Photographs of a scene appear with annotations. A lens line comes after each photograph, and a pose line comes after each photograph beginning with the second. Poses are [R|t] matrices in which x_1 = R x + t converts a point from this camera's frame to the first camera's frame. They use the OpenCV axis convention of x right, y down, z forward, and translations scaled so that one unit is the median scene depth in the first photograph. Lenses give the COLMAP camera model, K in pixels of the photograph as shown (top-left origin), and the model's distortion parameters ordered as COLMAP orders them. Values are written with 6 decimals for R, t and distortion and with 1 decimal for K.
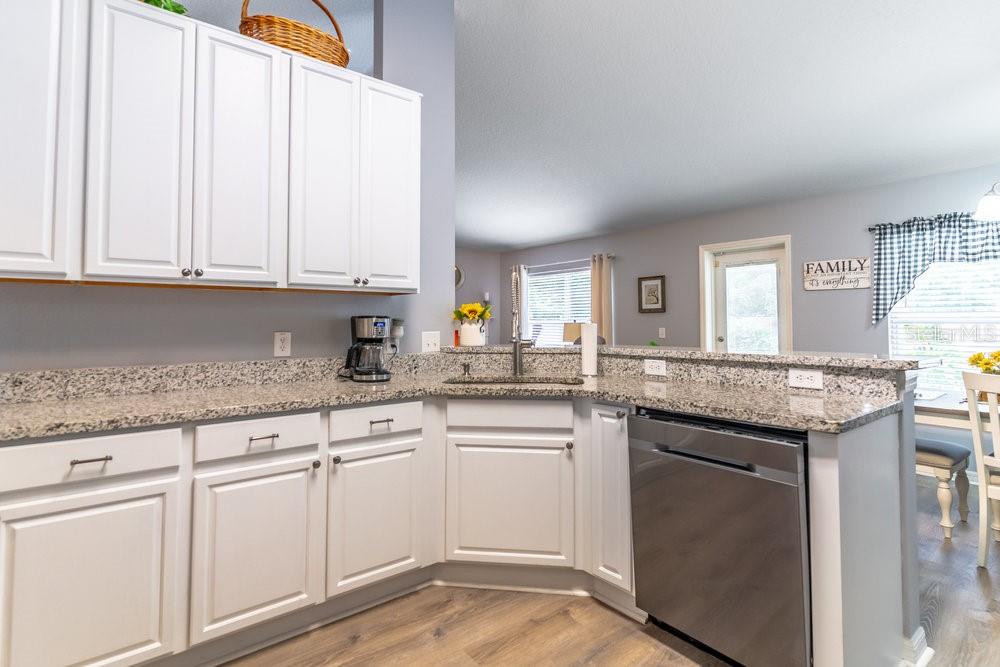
lens RADIAL K [[491.9, 0, 493.5], [0, 491.9, 304.9], [0, 0, 1]] dist [0.003811, 0.000335]
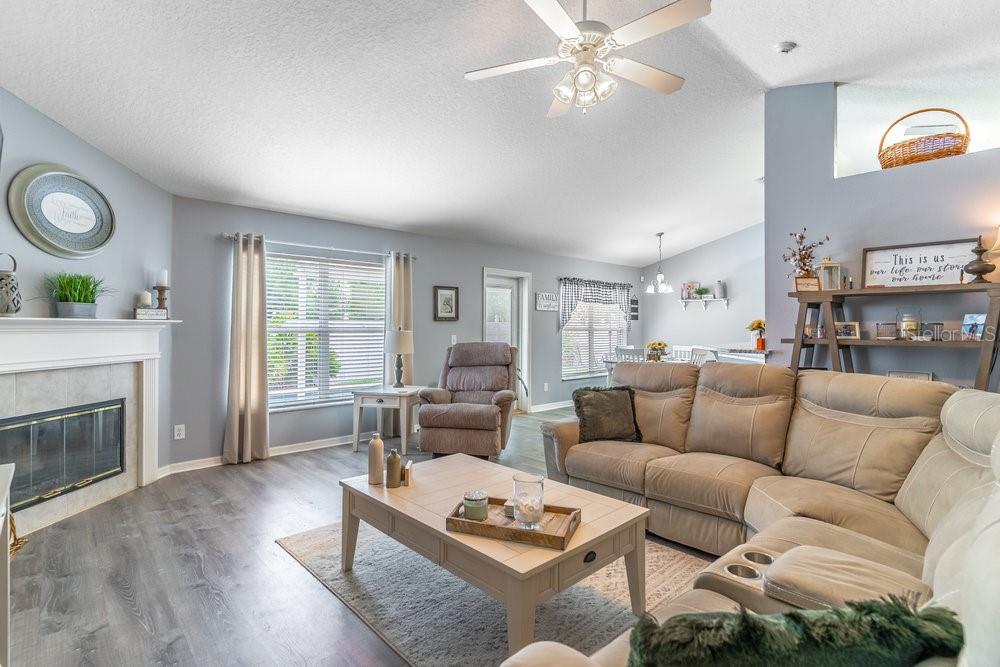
lens RADIAL K [[486.2, 0, 499.1], [0, 486.2, 322.2], [0, 0, 1]] dist [0.002643, -0.000606]
pose [[-0.076721, 0.010577, 0.996997, -1.051819], [-0.039803, 0.999114, -0.013662, 0.040959], [-0.996258, -0.040731, -0.076232, 1.409899]]
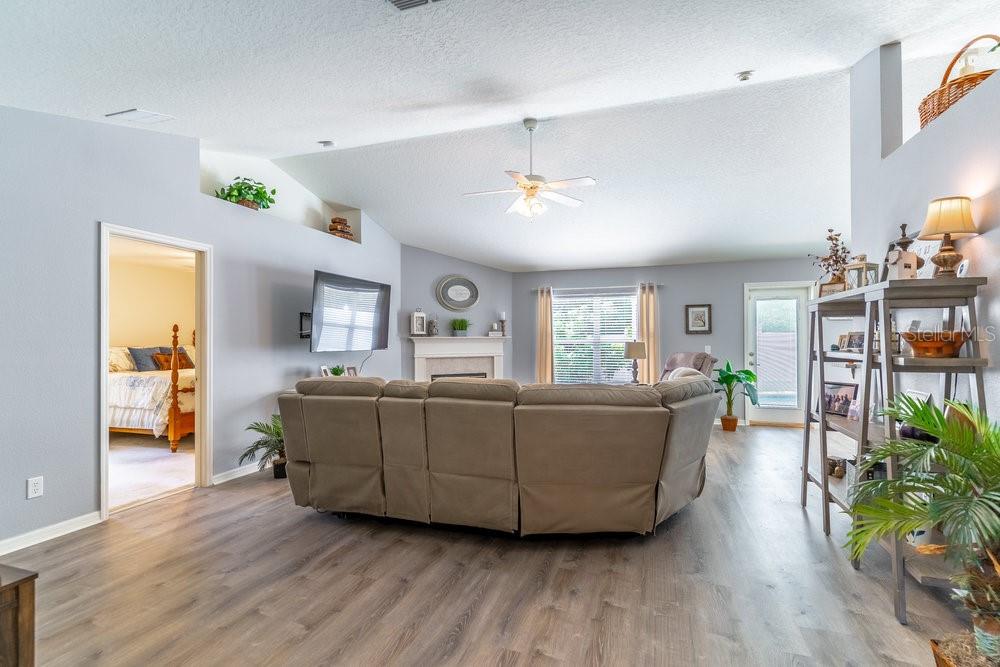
lens RADIAL K [[482.0, 0, 500.0], [0, 482.0, 333.5], [0, 0, 1]] dist [-0.001558, -0.000310]
pose [[0.831858, 0.004040, 0.554974, -1.124552], [-0.017198, 0.999681, 0.018501, 0.001687], [-0.554722, -0.024935, 0.831662, 0.387412]]
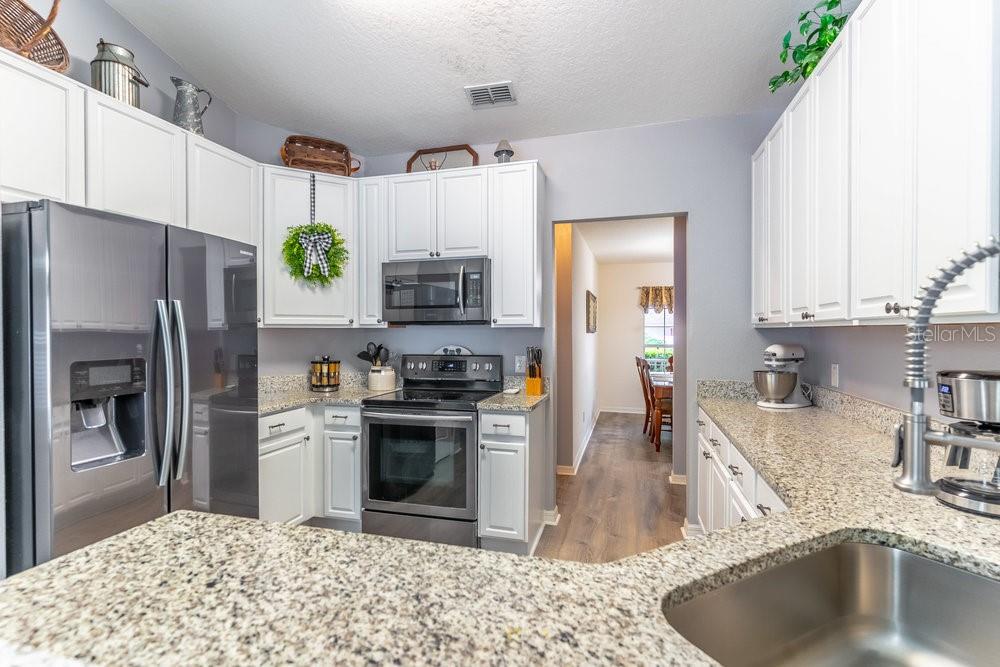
lens RADIAL K [[481.1, 0, 496.2], [0, 481.1, 329.5], [0, 0, 1]] dist [0.004815, -0.001094]
pose [[-0.809372, 0.003084, -0.587288, 0.257016], [0.023832, 0.999335, -0.027596, -0.011451], [0.586813, -0.036331, -0.808907, 0.672491]]
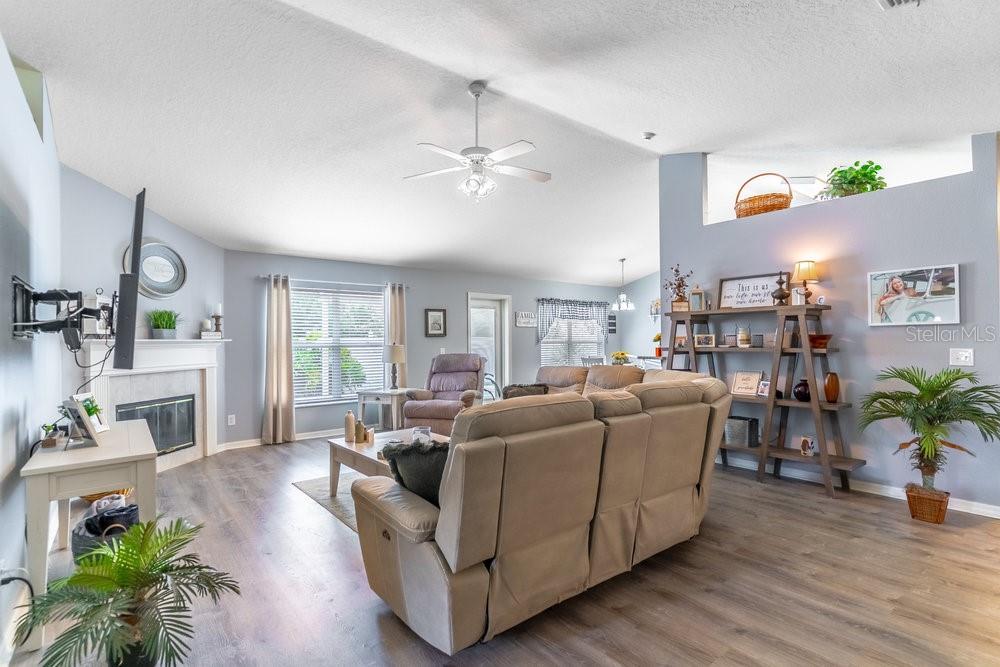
lens RADIAL K [[481.1, 0, 498.9], [0, 481.1, 338.7], [0, 0, 1]] dist [-0.000816, -0.000199]
pose [[-0.003505, 0.005532, 0.999979, -1.388353], [-0.027197, 0.999614, -0.005626, 0.034084], [-0.999624, -0.027216, -0.003353, 1.221078]]
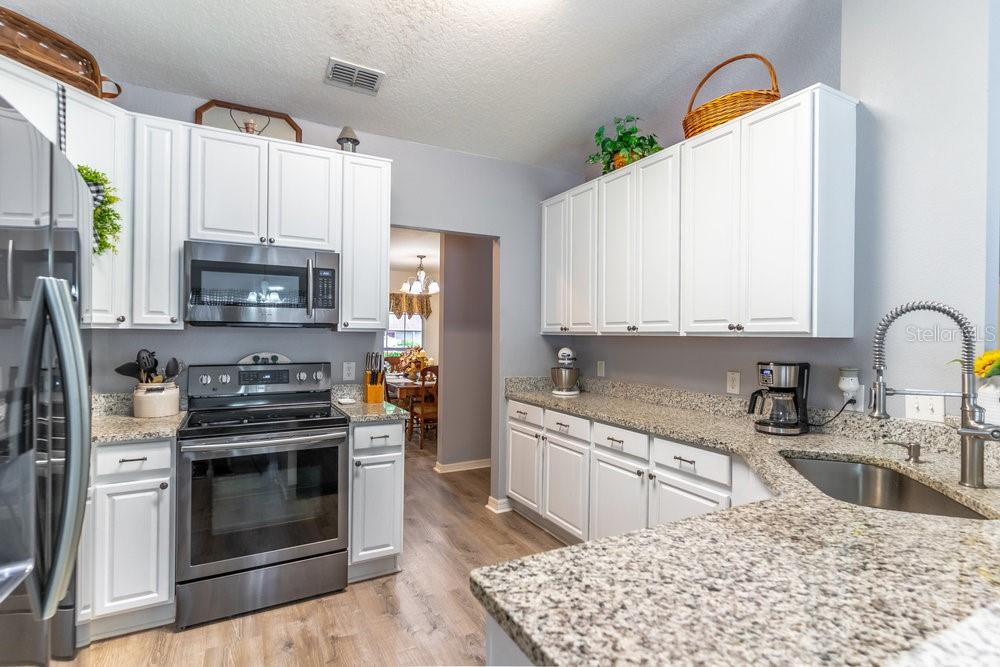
lens RADIAL K [[481.1, 0, 496.2], [0, 481.1, 329.5], [0, 0, 1]] dist [0.004815, -0.001094]
pose [[-0.171737, -0.009910, -0.985093, 0.451591], [0.022949, 0.999638, -0.014057, -0.023992], [0.984875, -0.025021, -0.171448, 0.389894]]
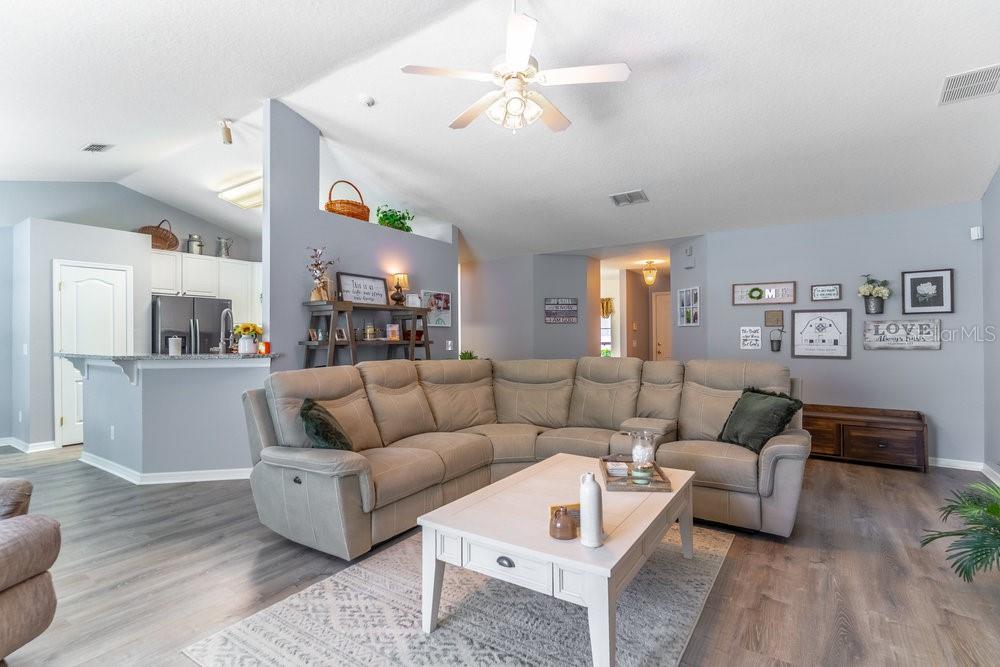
lens RADIAL K [[482.0, 0, 500.0], [0, 482.0, 333.5], [0, 0, 1]] dist [-0.001558, -0.000310]
pose [[-0.951338, 0.001200, -0.308146, -0.219286], [0.017217, 0.998637, -0.049266, 0.079113], [0.307667, -0.052174, -0.950063, 1.893692]]
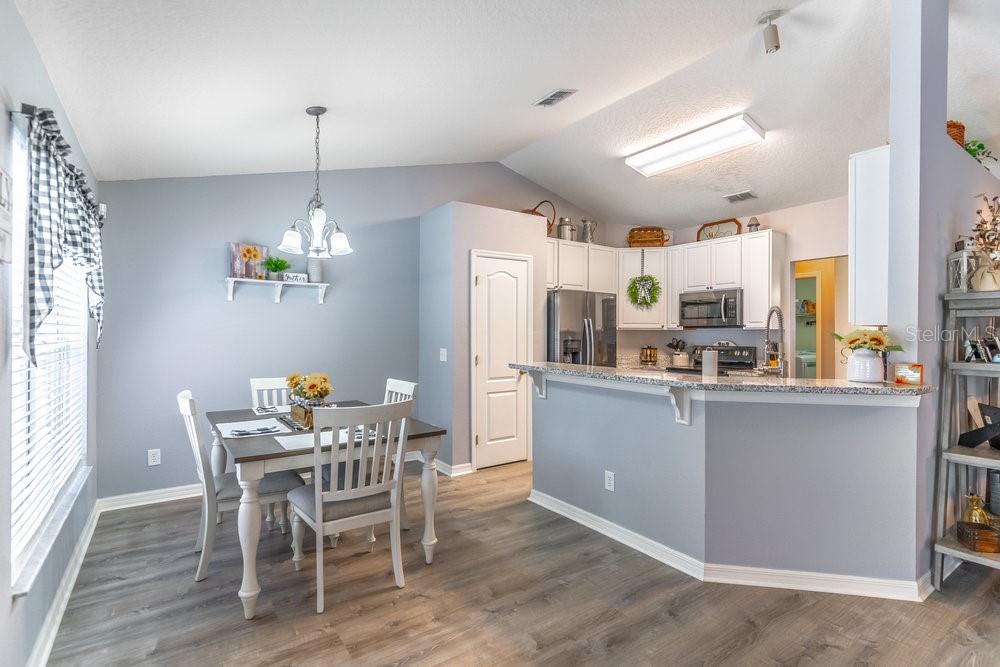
lens RADIAL K [[480.9, 0, 497.8], [0, 480.9, 330.8], [0, 0, 1]] dist [0.004221, -0.000658]
pose [[-0.998444, -0.004402, 0.055597, 0.404758], [-0.006777, 0.999069, -0.042606, 0.027269], [-0.055358, -0.042916, -0.997544, 1.386784]]
